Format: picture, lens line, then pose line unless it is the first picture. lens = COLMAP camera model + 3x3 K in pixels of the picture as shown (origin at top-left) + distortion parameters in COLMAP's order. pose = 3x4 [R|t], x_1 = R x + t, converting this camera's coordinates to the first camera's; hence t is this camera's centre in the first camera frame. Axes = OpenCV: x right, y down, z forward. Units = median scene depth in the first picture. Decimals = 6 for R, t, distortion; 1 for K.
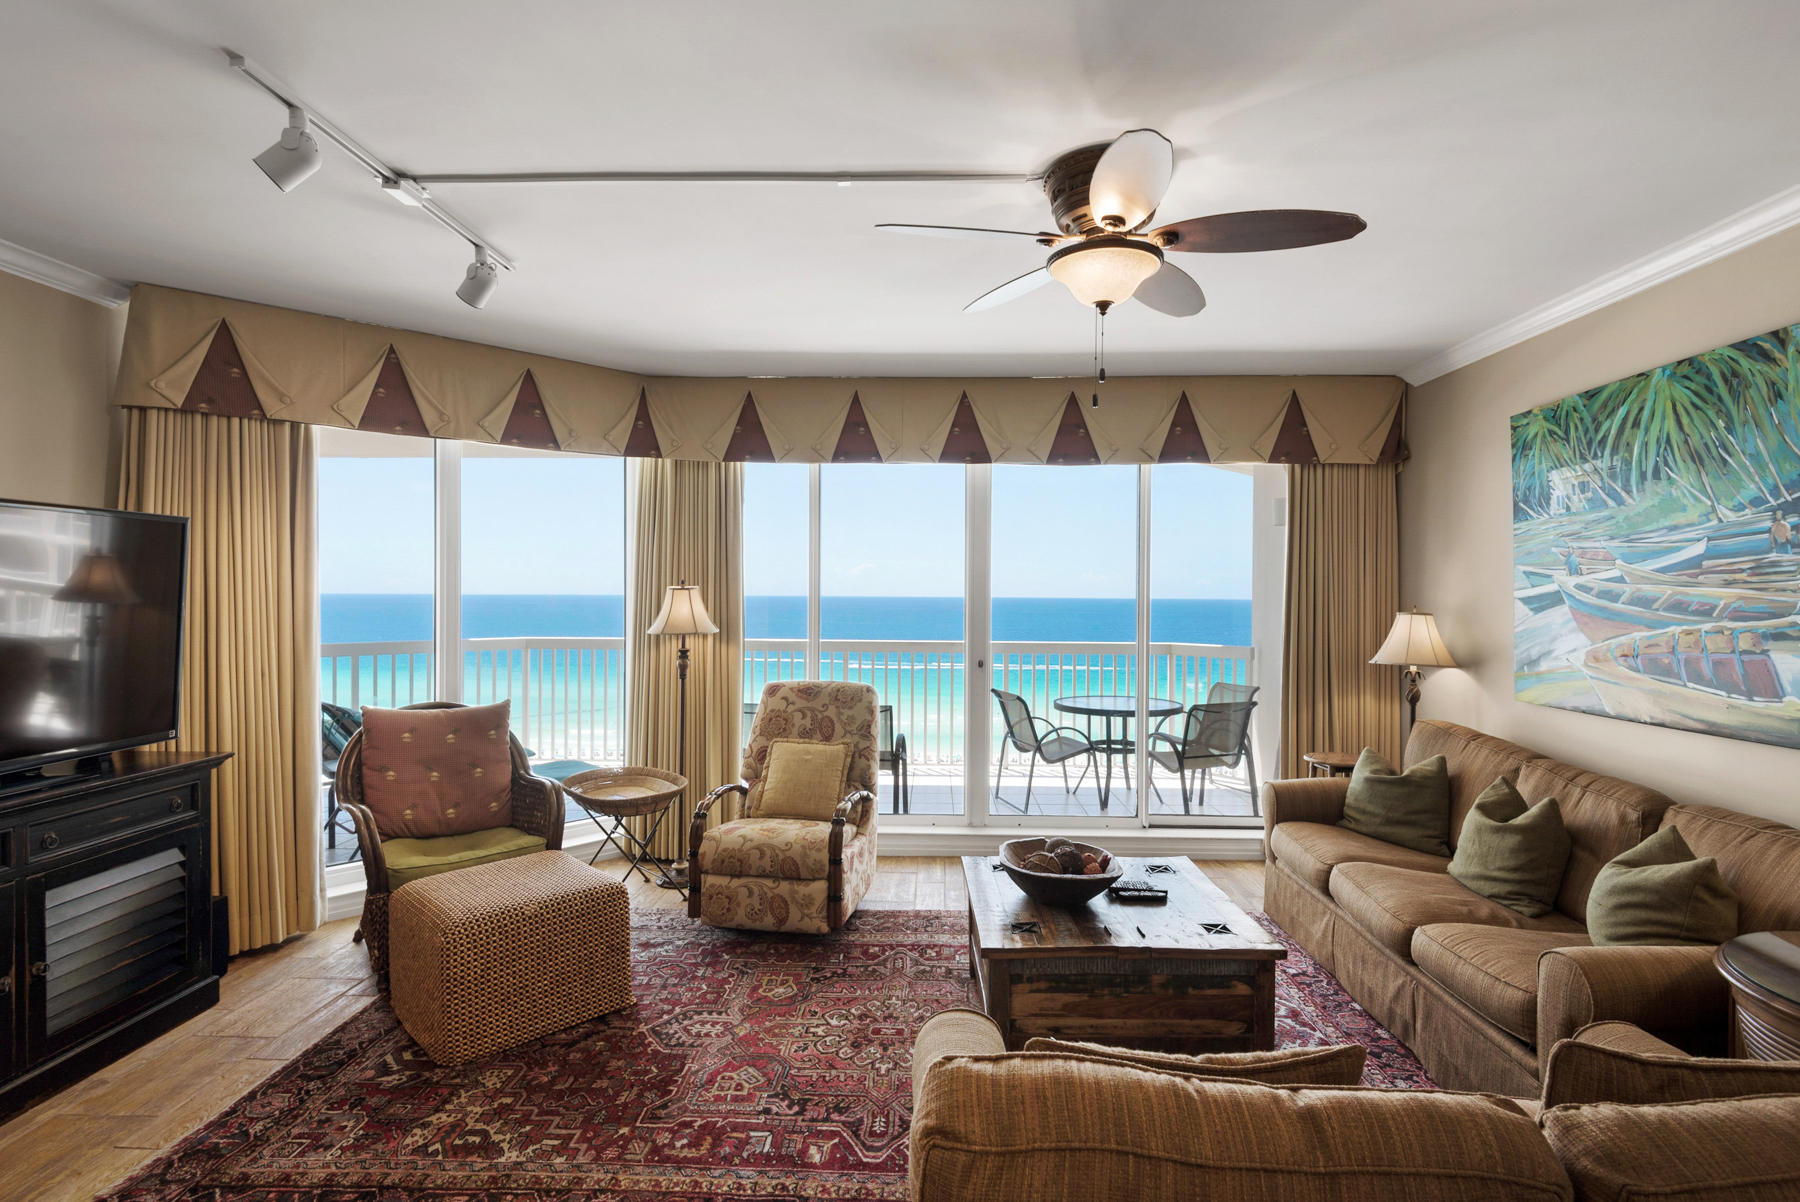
lens RADIAL K [[863.1, 0, 916.2], [0, 863.1, 594.3], [0, 0, 1]] dist [0.027867, -0.016312]
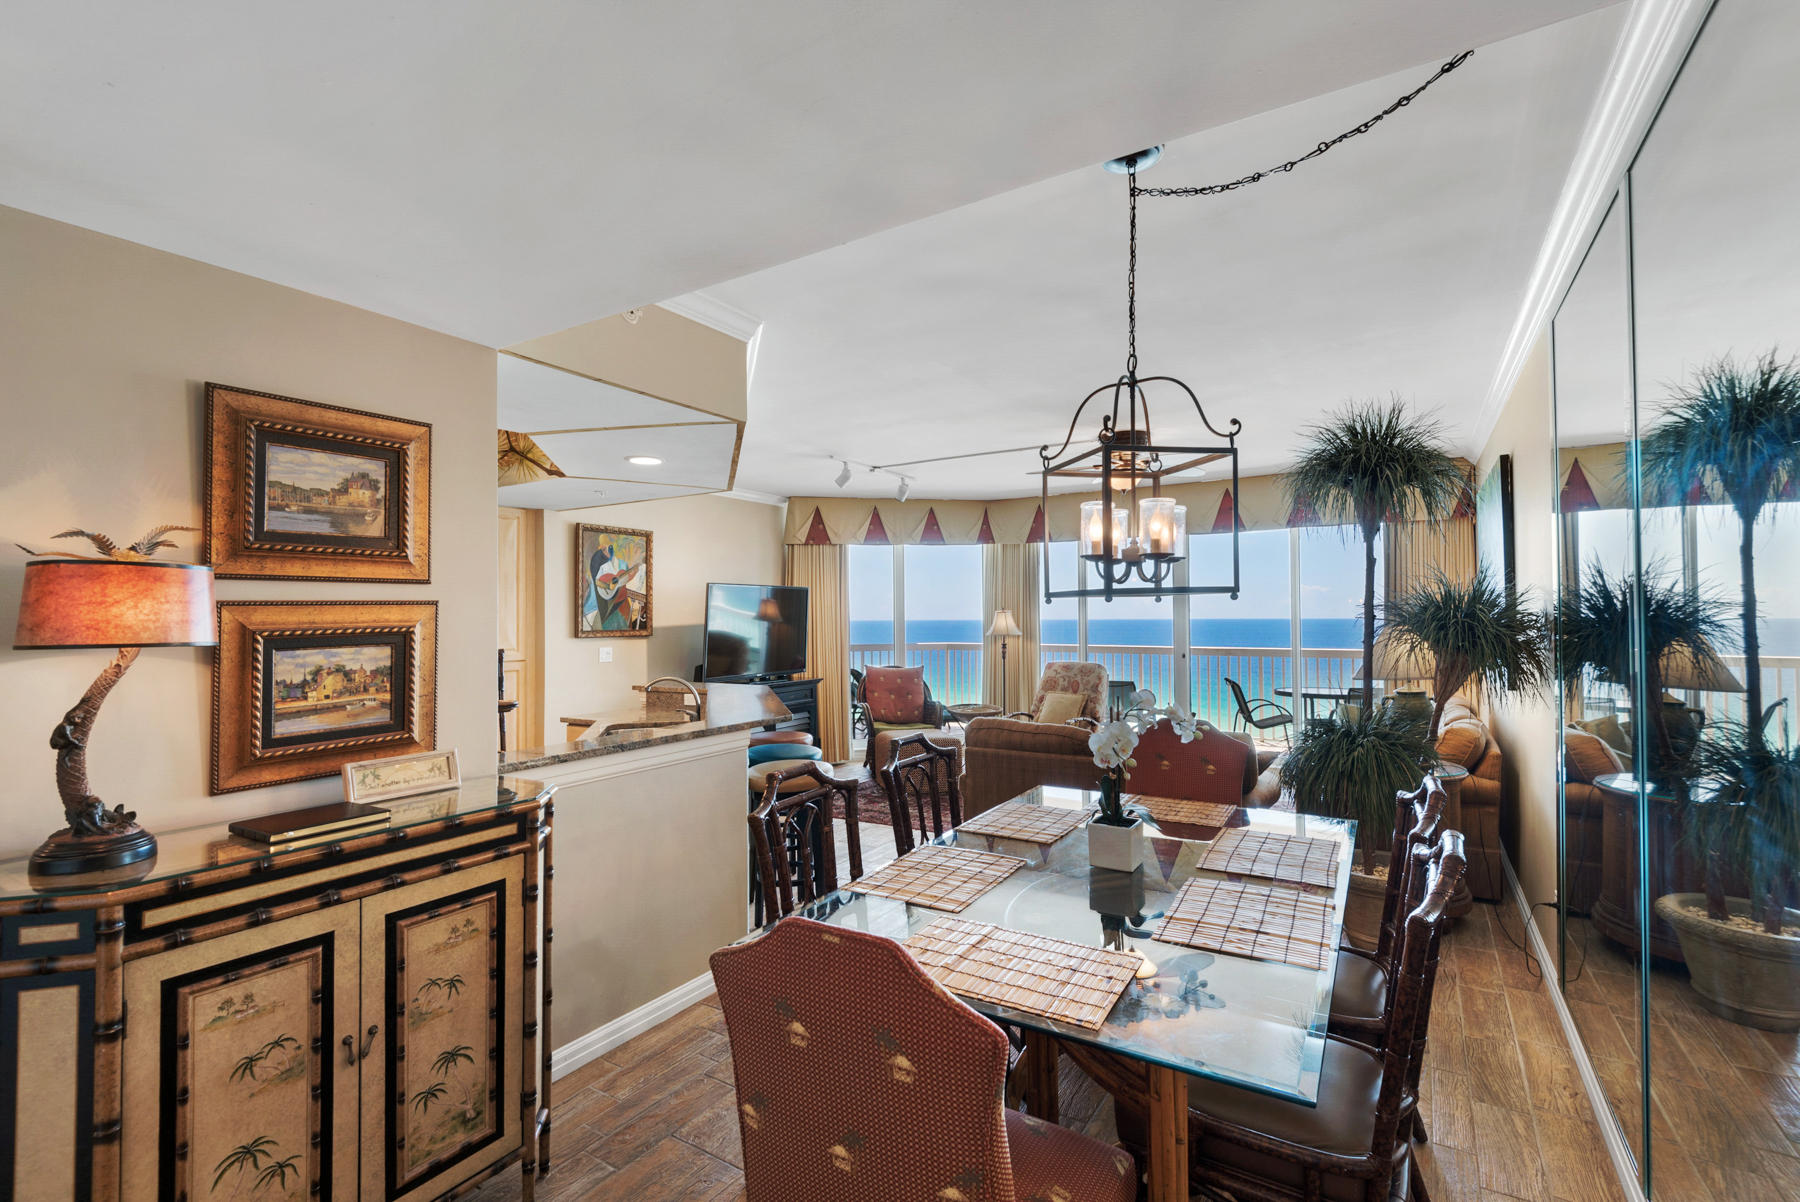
lens RADIAL K [[816.4, 0, 897.6], [0, 816.4, 602.4], [0, 0, 1]] dist [0.041386, -0.023558]
pose [[0.860577, -0.020019, -0.508926, 0.601764], [0.010503, 0.999712, -0.021564, 0.011498], [0.509211, 0.013213, 0.860540, -0.910433]]
